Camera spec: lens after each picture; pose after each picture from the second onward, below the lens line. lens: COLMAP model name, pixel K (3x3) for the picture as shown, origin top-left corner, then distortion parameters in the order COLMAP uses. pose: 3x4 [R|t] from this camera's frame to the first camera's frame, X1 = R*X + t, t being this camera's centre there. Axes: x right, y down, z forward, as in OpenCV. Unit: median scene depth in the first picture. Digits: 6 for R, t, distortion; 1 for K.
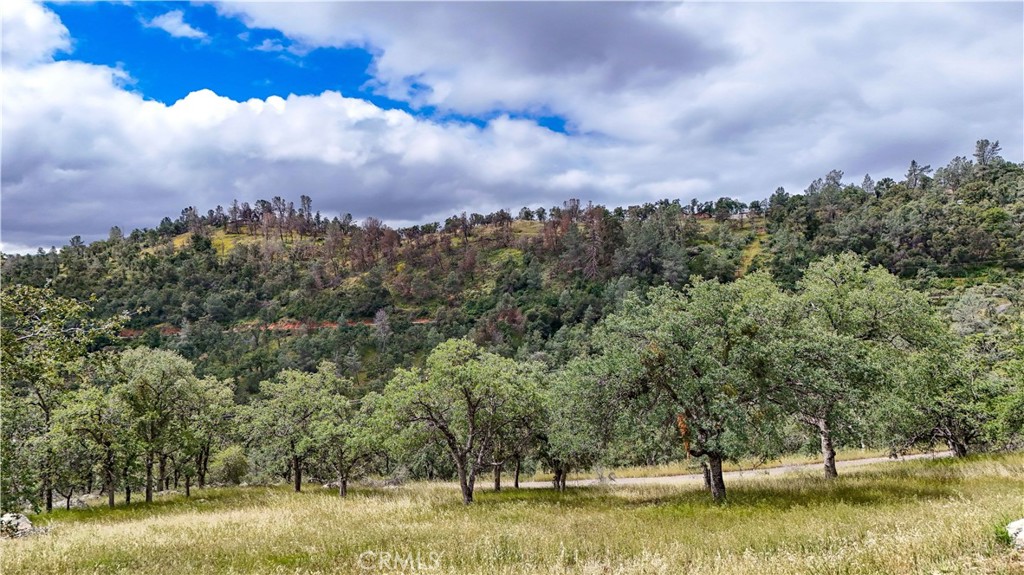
lens RADIAL K [[750.7, 0, 512.0], [0, 750.7, 287.5], [0, 0, 1]] dist [0.094652, -0.077890]
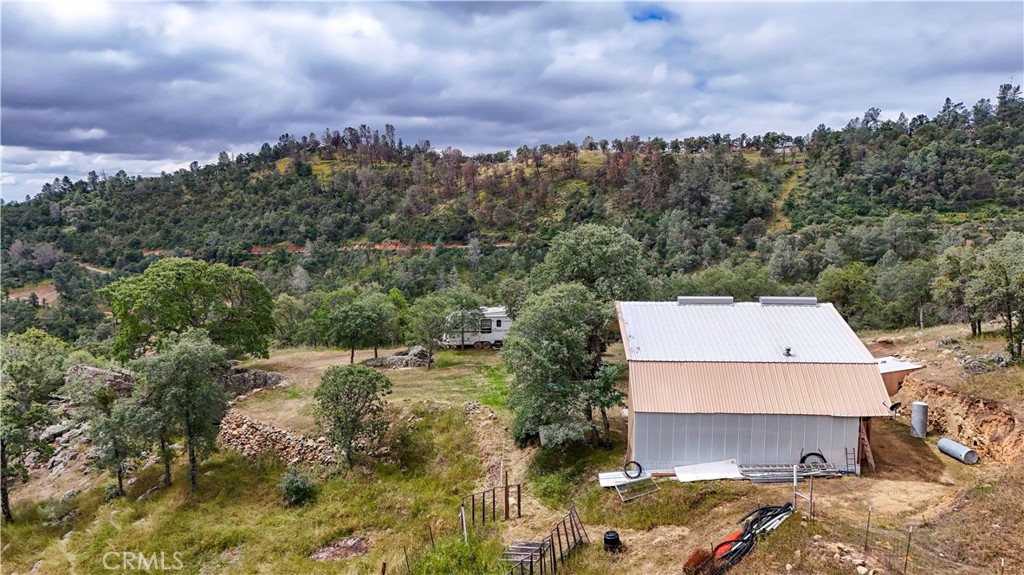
lens RADIAL K [[746.0, 0, 512.3], [0, 746.0, 289.1], [0, 0, 1]] dist [0.084882, -0.076513]
pose [[0.997414, 0.010797, -0.071051, -0.019005], [-0.001975, 0.992396, 0.123073, -0.027625], [0.071840, -0.122615, 0.989851, -0.163878]]
